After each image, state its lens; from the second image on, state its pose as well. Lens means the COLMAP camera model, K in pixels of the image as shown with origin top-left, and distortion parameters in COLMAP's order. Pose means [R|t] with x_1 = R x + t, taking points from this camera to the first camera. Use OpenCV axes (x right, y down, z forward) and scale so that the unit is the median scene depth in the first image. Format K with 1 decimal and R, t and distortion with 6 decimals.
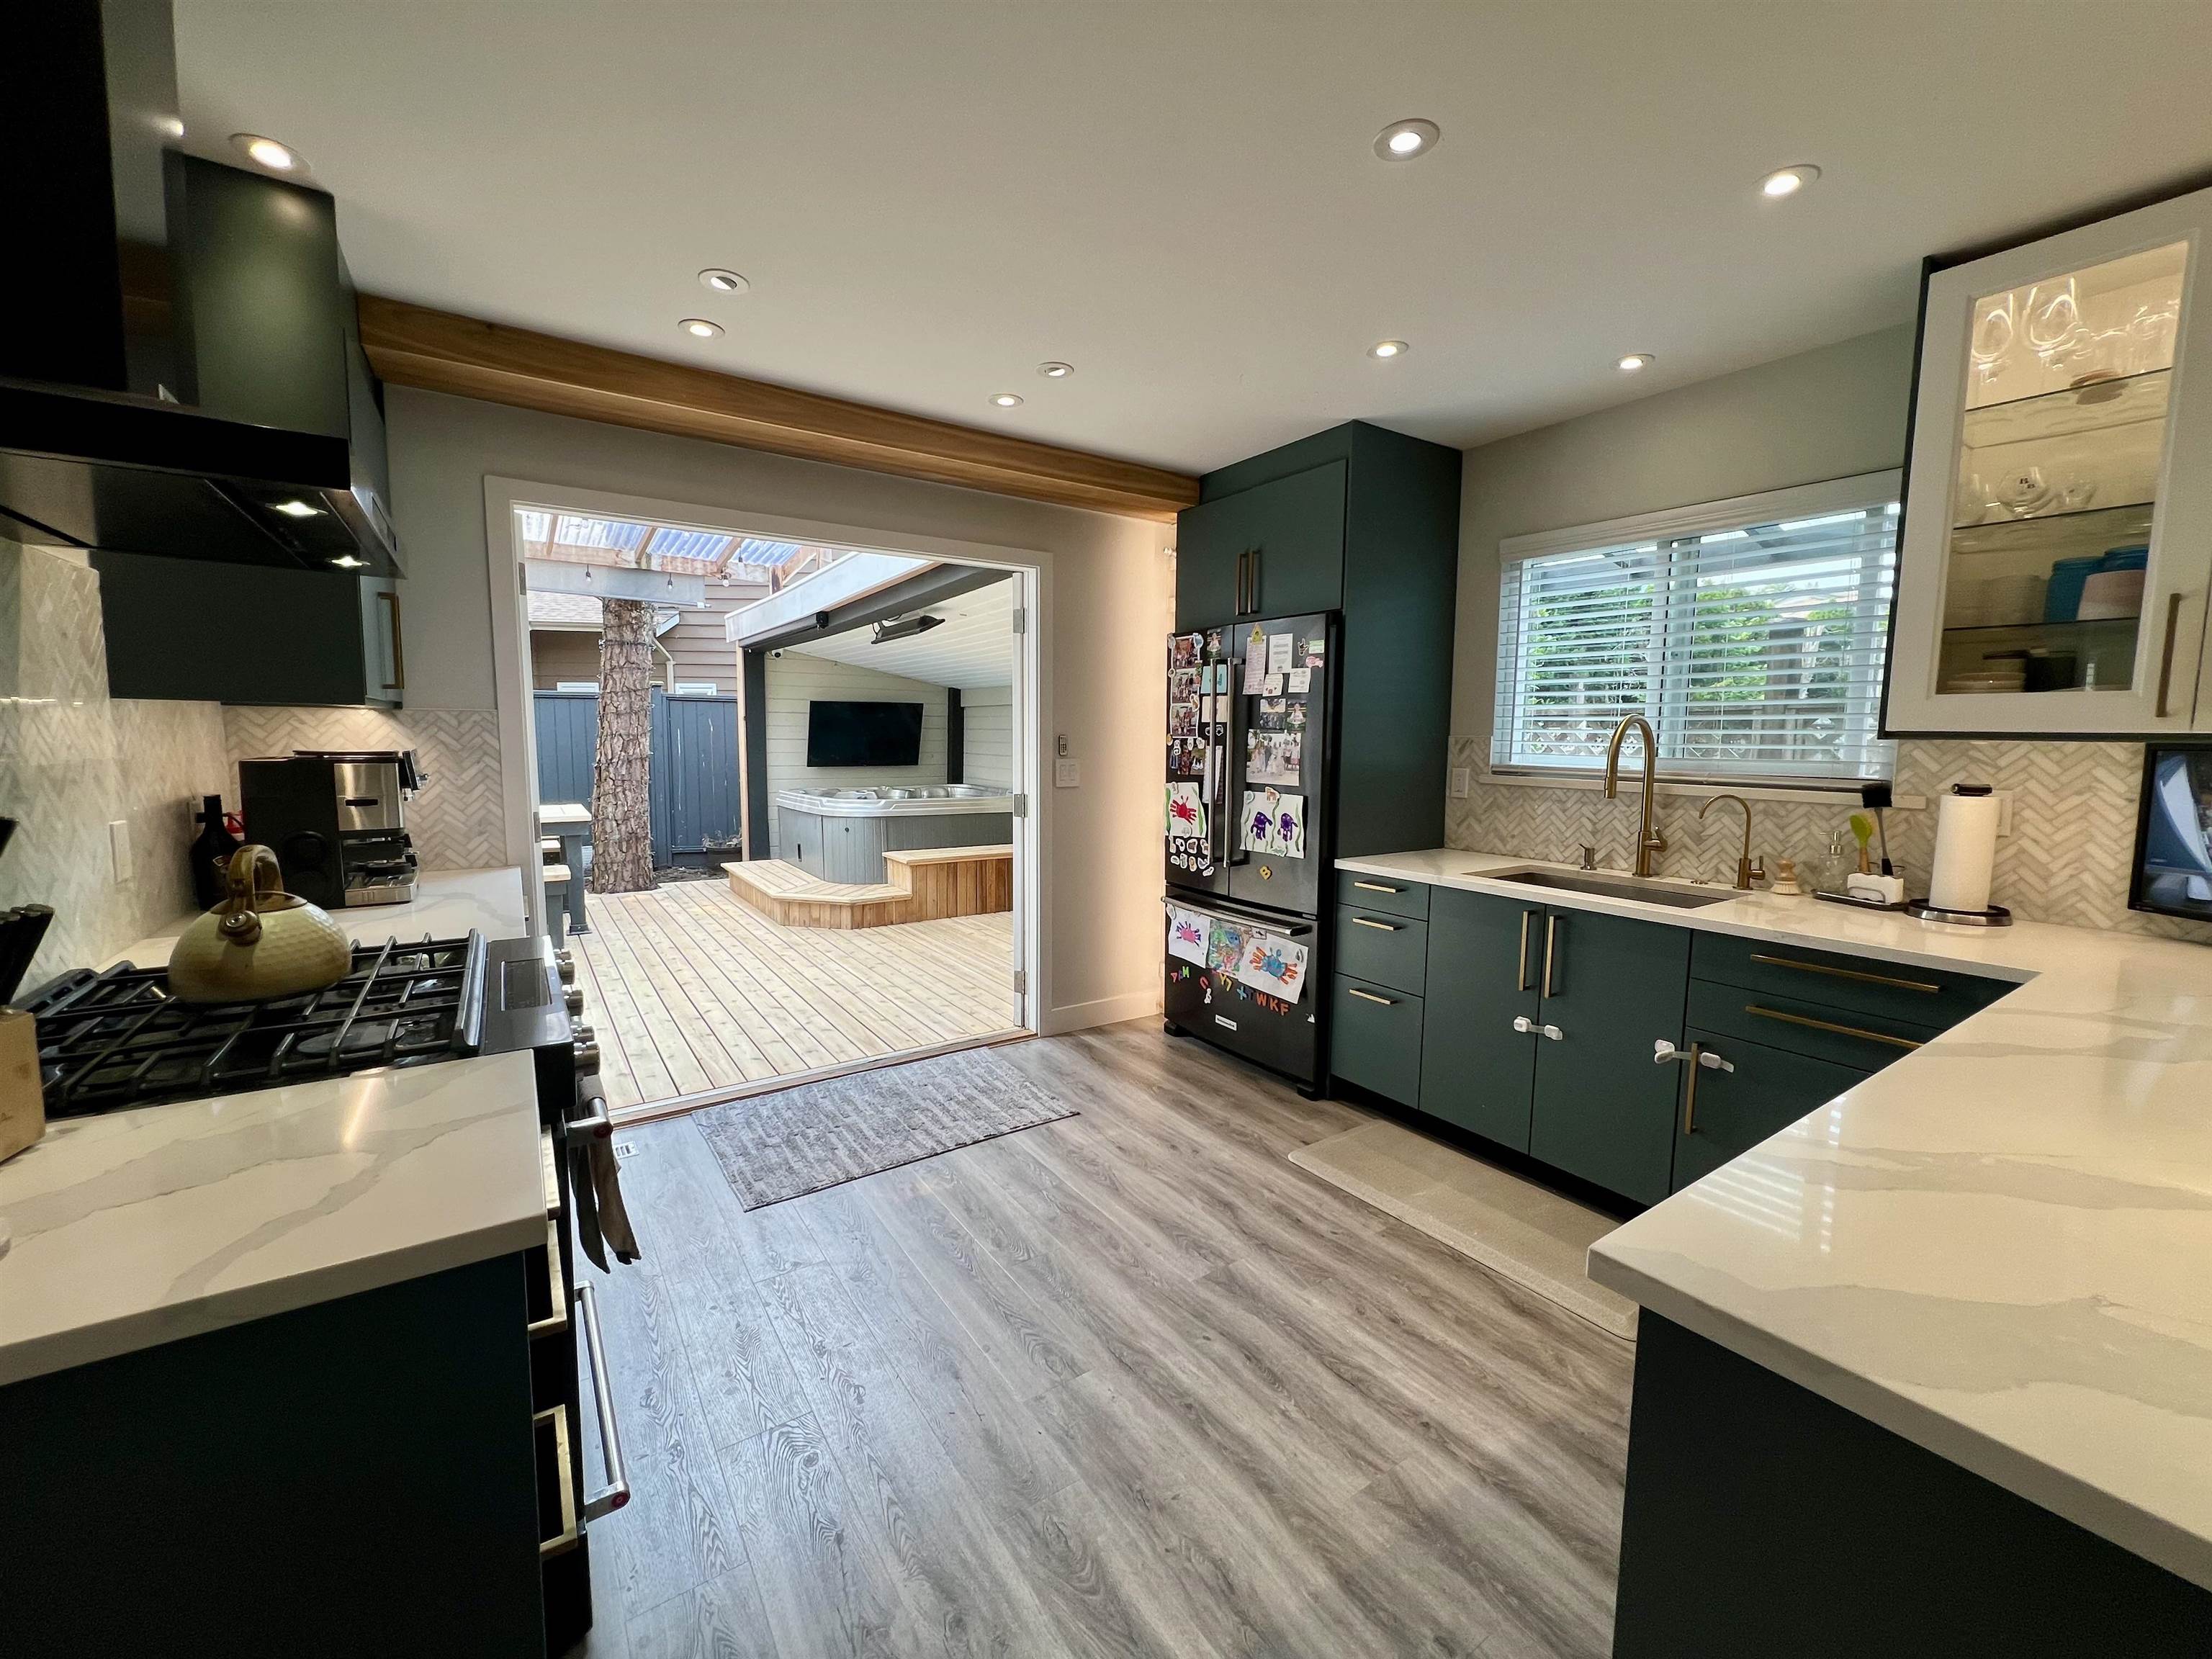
lens RADIAL K [[885.2, 0, 1101.9], [0, 885.2, 822.6], [0, 0, 1]] dist [0.001238, 0.000042]
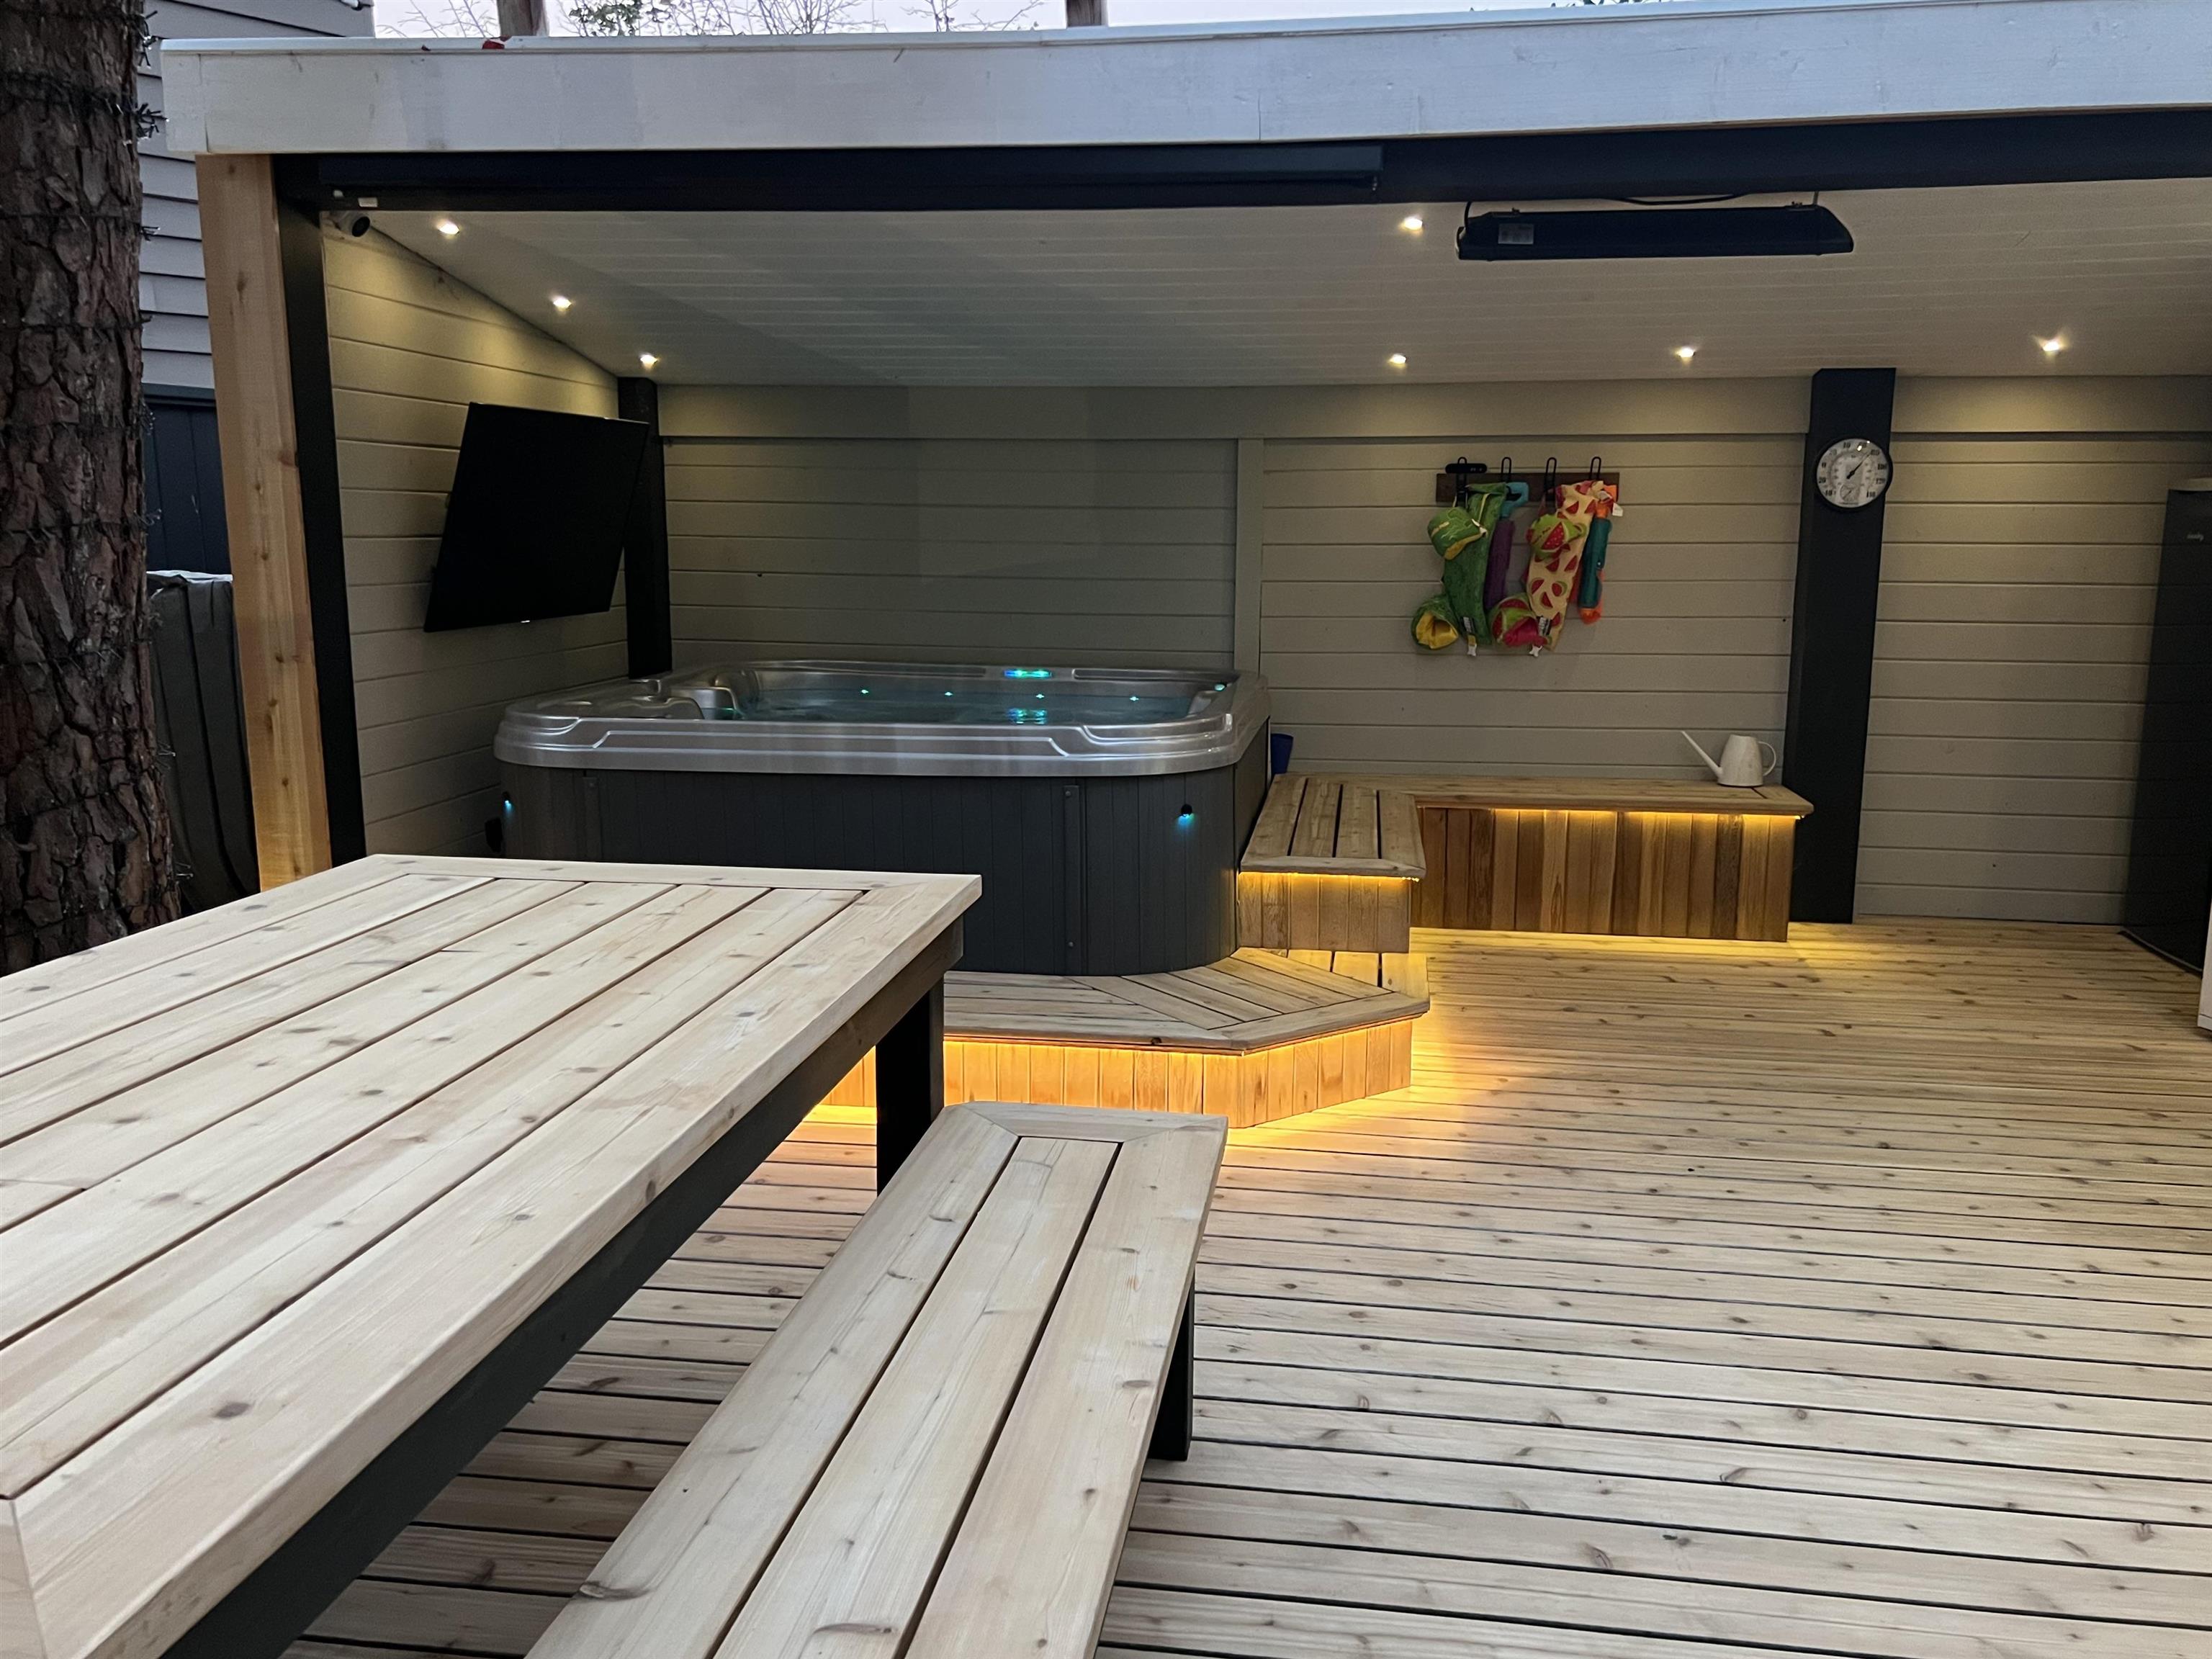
lens RADIAL K [[1711.6, 0, 1121.6], [0, 1711.6, 824.2], [0, 0, 1]] dist [0.082957, -0.104582]
pose [[0.670235, -0.134097, 0.729934, -1.499903], [0.073755, 0.990707, 0.114281, -0.121686], [-0.738475, -0.022759, 0.673896, 1.110551]]
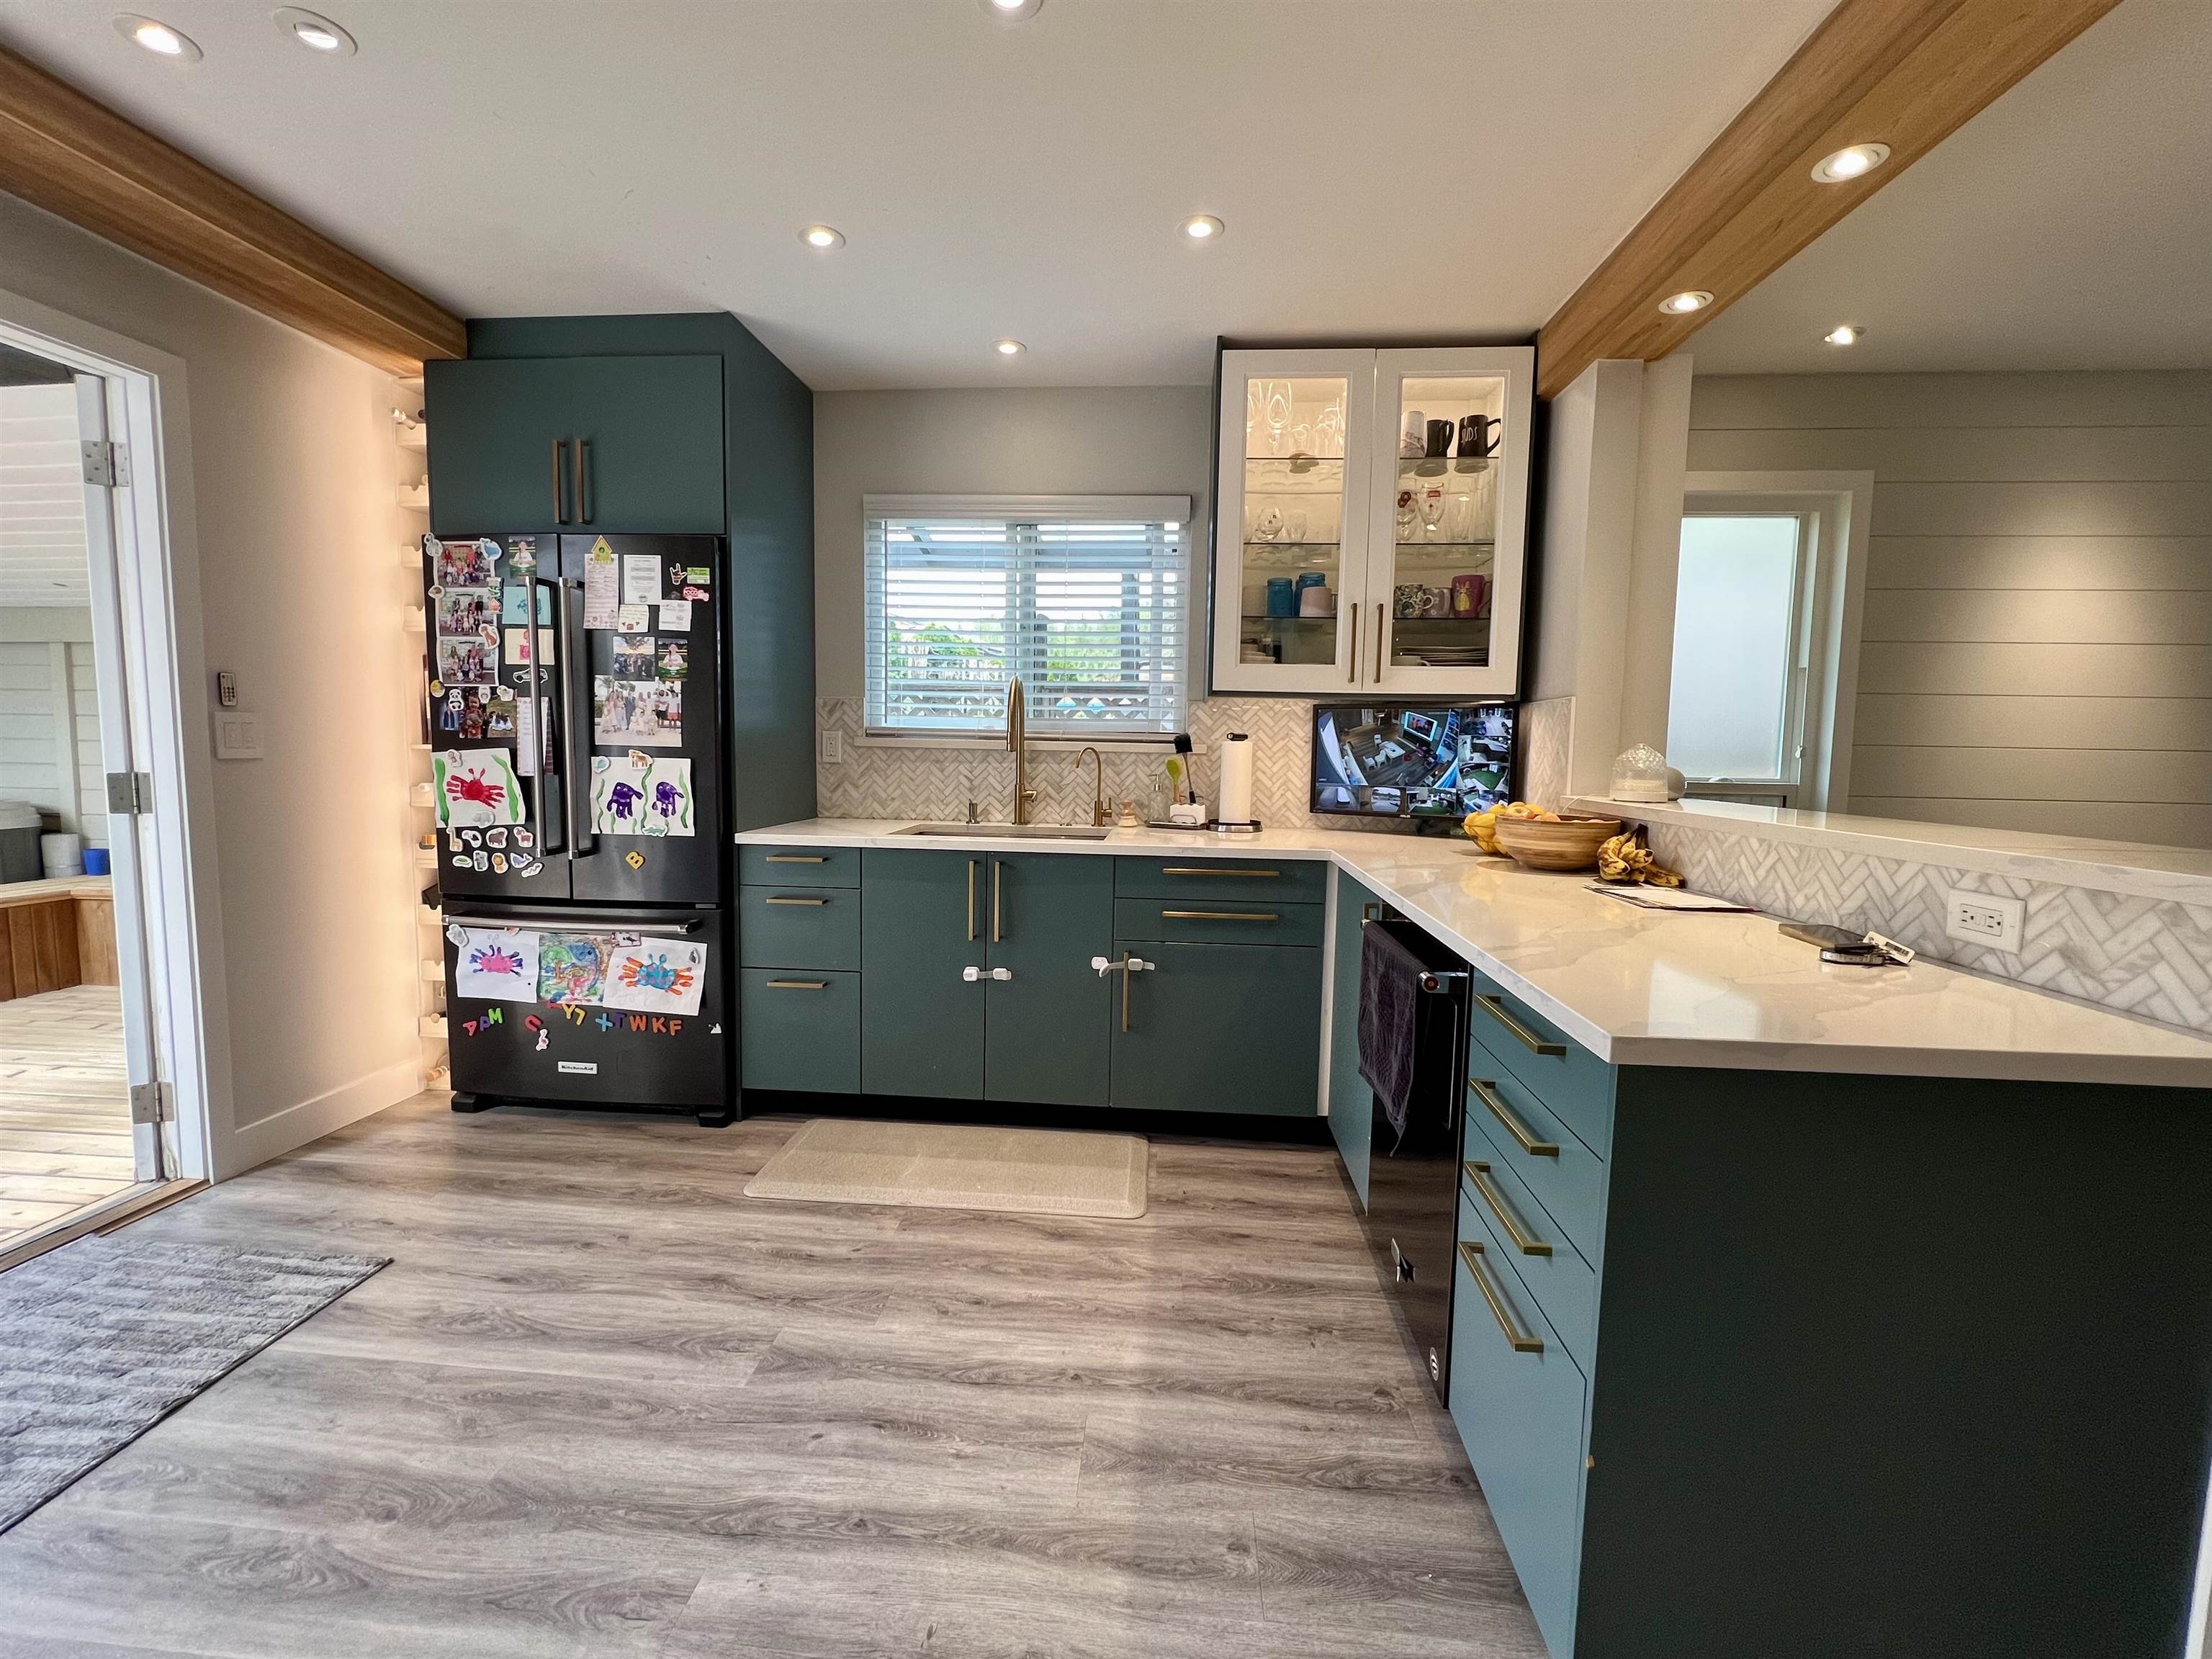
lens RADIAL K [[909.6, 0, 1098.9], [0, 909.6, 824.4], [0, 0, 1]] dist [-0.003051, 0.000386]
pose [[0.626902, -0.065151, 0.776369, -0.175893], [0.065599, 0.997373, 0.030727, 0.026701], [-0.776331, 0.031666, 0.629529, 0.173221]]
